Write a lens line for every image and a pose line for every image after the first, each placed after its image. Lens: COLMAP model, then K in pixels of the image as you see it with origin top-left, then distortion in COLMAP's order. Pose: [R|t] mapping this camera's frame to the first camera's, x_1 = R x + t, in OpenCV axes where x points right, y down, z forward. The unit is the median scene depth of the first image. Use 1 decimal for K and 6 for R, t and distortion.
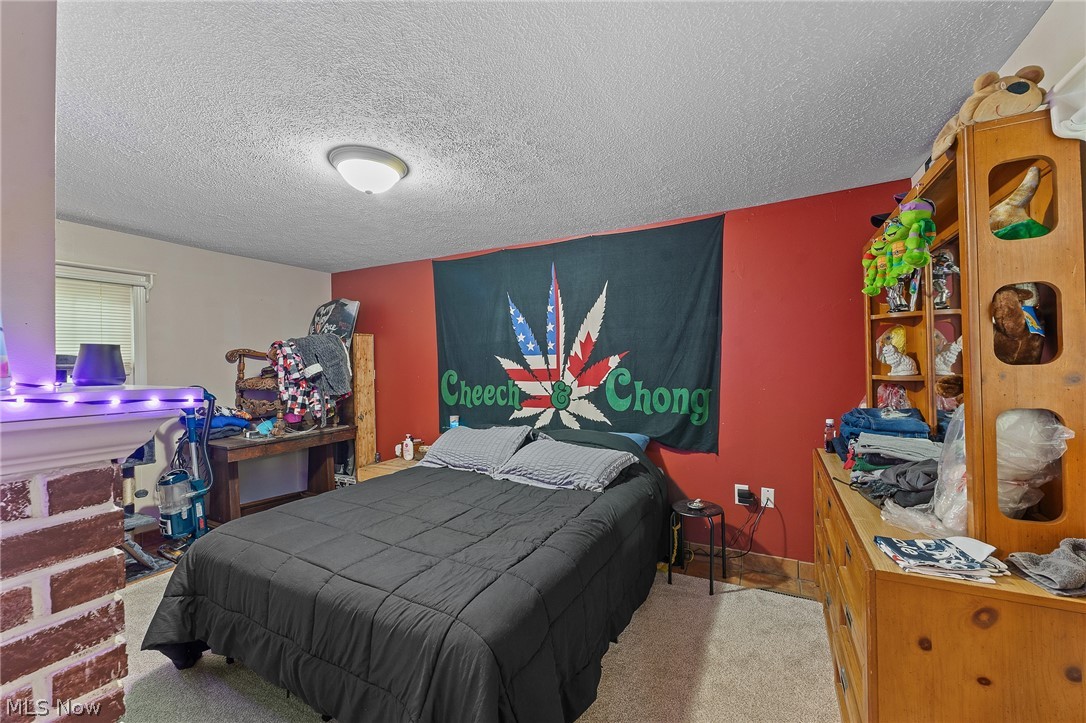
lens RADIAL K [[433.6, 0, 543.0], [0, 433.6, 361.5], [0, 0, 1]] dist [-0.000827, -0.000346]
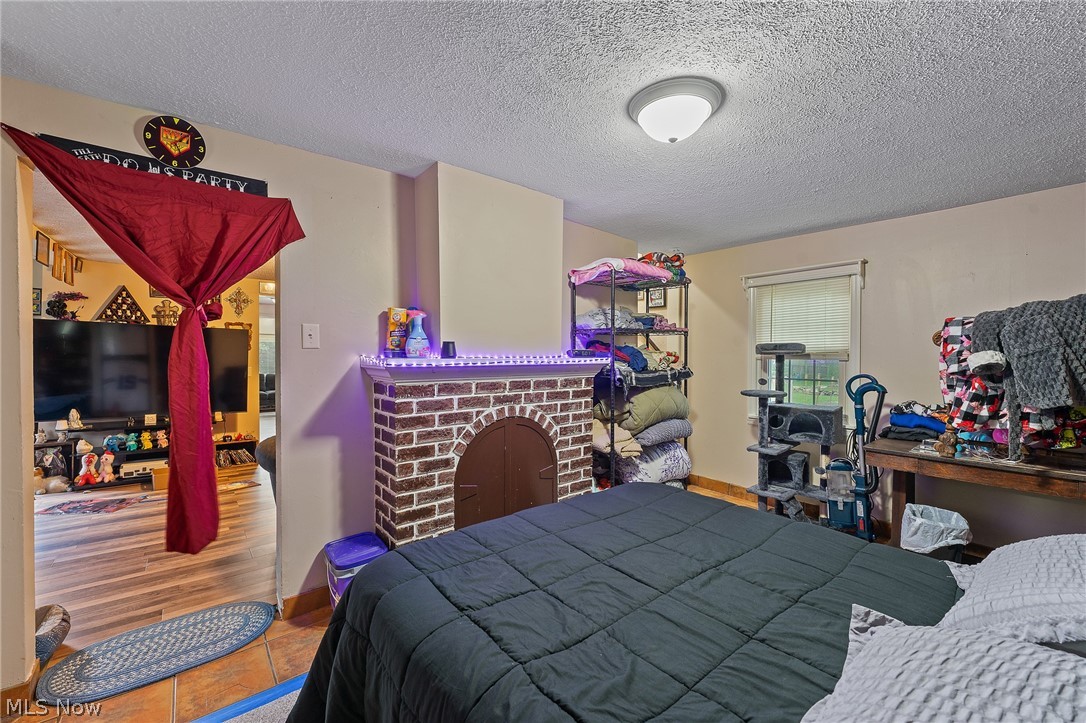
lens RADIAL K [[433.6, 0, 543.0], [0, 433.6, 361.5], [0, 0, 1]] dist [-0.000827, -0.000346]
pose [[-0.385969, 0.029156, -0.922051, 0.280809], [0.002272, 0.999527, 0.030655, 0.000027], [0.922509, 0.009737, -0.385853, 0.675097]]
